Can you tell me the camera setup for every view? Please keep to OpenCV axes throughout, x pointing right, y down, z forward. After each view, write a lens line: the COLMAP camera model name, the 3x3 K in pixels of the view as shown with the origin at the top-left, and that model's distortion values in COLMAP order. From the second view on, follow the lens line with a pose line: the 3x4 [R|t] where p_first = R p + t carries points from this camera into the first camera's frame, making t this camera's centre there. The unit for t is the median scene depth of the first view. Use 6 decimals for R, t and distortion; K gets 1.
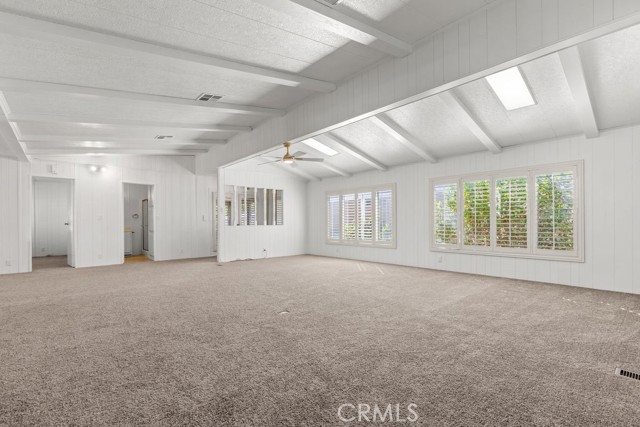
lens RADIAL K [[291.1, 0, 320.0], [0, 291.1, 213.5], [0, 0, 1]] dist [-0.000359, 0.000039]
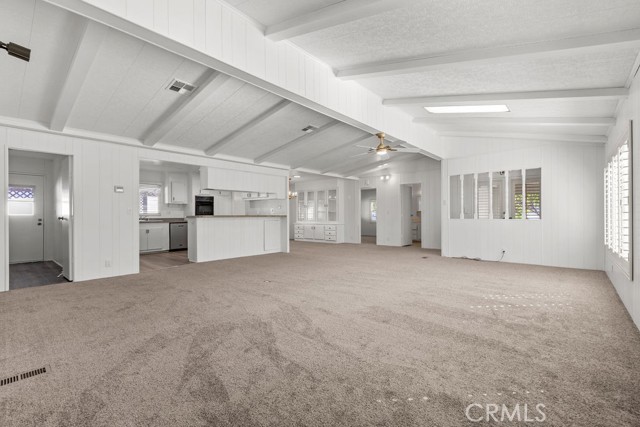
lens RADIAL K [[291.1, 0, 320.0], [0, 291.1, 213.5], [0, 0, 1]] dist [-0.000359, 0.000039]
pose [[0.084147, -0.003397, -0.996448, 0.602768], [0.031710, 0.999497, -0.000730, 0.012513], [0.995949, -0.031536, 0.084213, 0.523914]]
